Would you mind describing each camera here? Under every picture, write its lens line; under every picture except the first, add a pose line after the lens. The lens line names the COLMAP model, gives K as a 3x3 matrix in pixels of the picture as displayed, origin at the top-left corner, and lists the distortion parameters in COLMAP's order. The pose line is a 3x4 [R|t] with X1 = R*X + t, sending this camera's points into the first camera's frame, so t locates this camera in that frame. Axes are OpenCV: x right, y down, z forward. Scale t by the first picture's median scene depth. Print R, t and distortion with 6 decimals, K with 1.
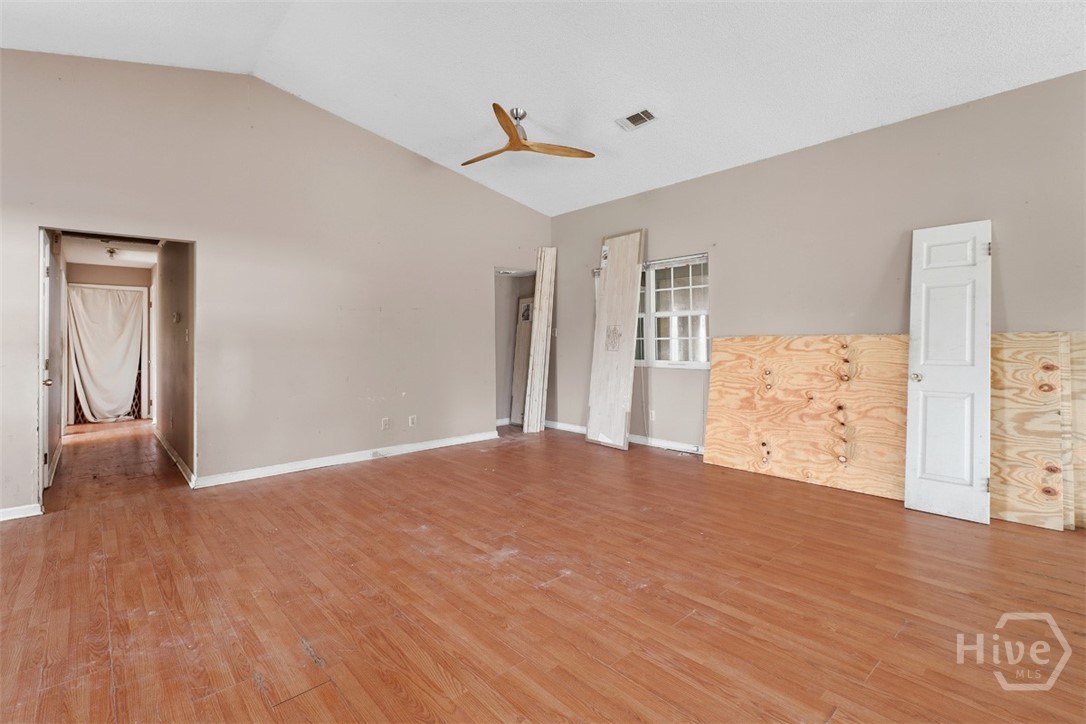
lens RADIAL K [[502.8, 0, 547.3], [0, 502.8, 326.7], [0, 0, 1]] dist [0.003014, -0.001312]
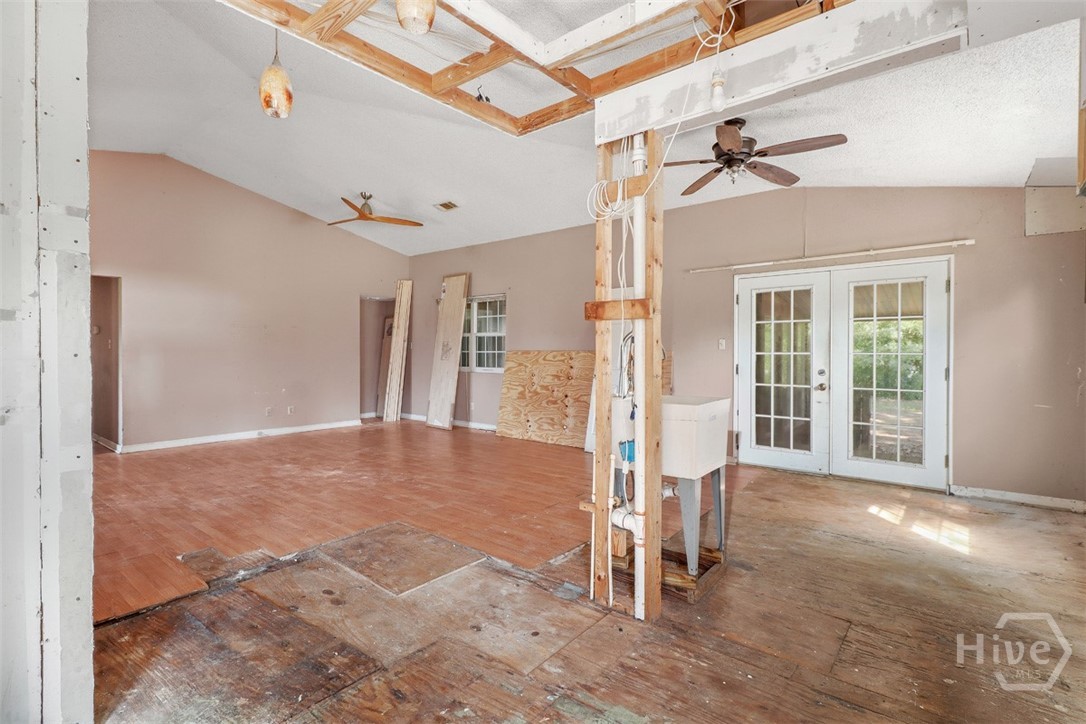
lens RADIAL K [[502.8, 0, 534.0], [0, 502.8, 352.0], [0, 0, 1]] dist [0.003014, -0.001312]
pose [[0.988433, 0.014703, 0.150941, 0.217574], [-0.018908, 0.999471, 0.026460, -0.020405], [-0.150472, -0.029008, 0.988189, -0.540220]]
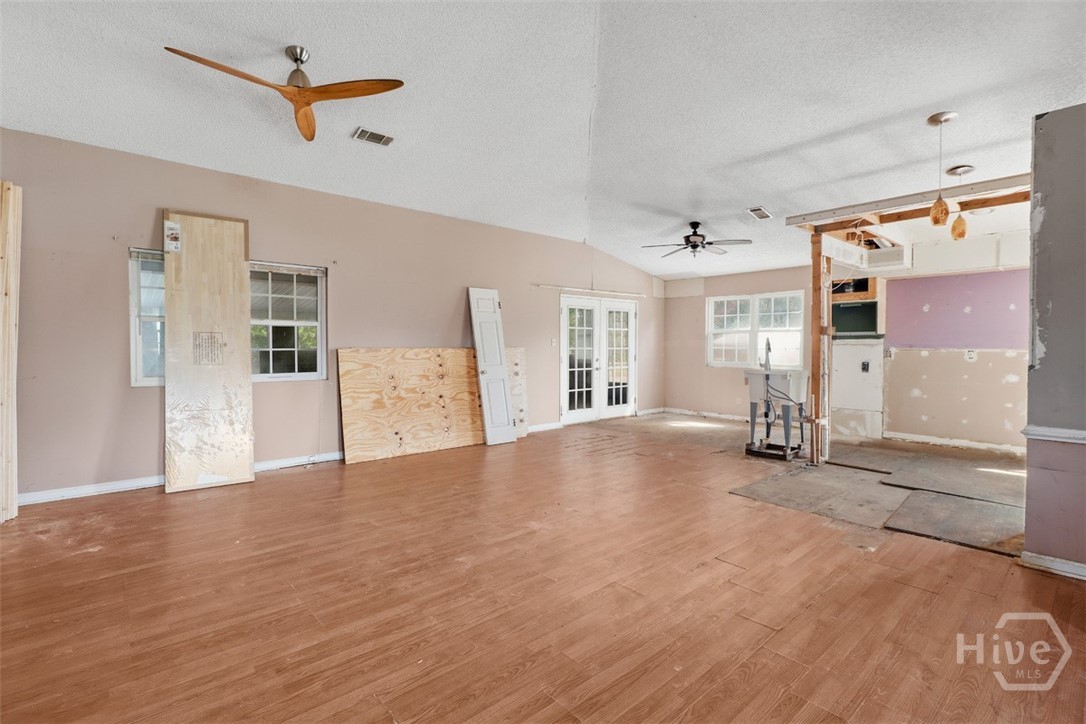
lens RADIAL K [[502.8, 0, 535.4], [0, 502.8, 351.7], [0, 0, 1]] dist [0.003014, -0.001312]
pose [[0.026913, 0.000548, 0.999638, -0.849847], [-0.026765, 0.999642, 0.000172, 0.018408], [-0.999279, -0.026760, 0.026918, 0.636004]]
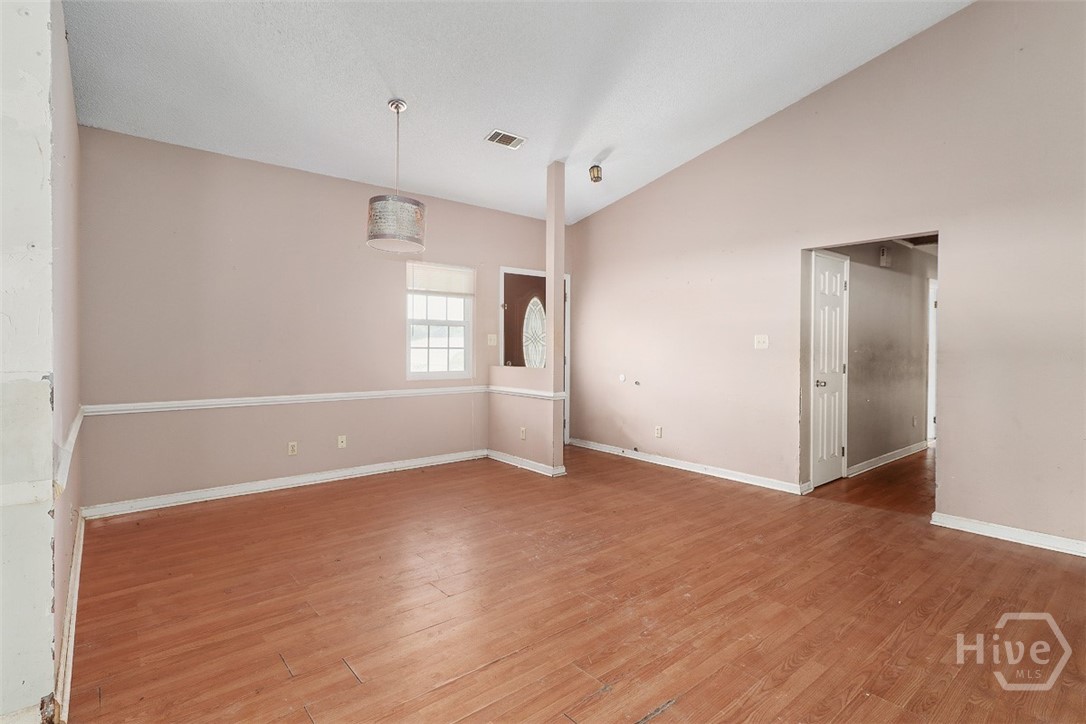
lens RADIAL K [[533.2, 0, 548.0], [0, 533.2, 356.0], [0, 0, 1]] dist [-0.002334, 0.000253]
pose [[-0.030026, 0.029765, -0.999106, 0.182366], [0.017725, 0.999415, 0.029242, 0.007751], [0.999392, -0.016831, -0.030536, 0.383527]]
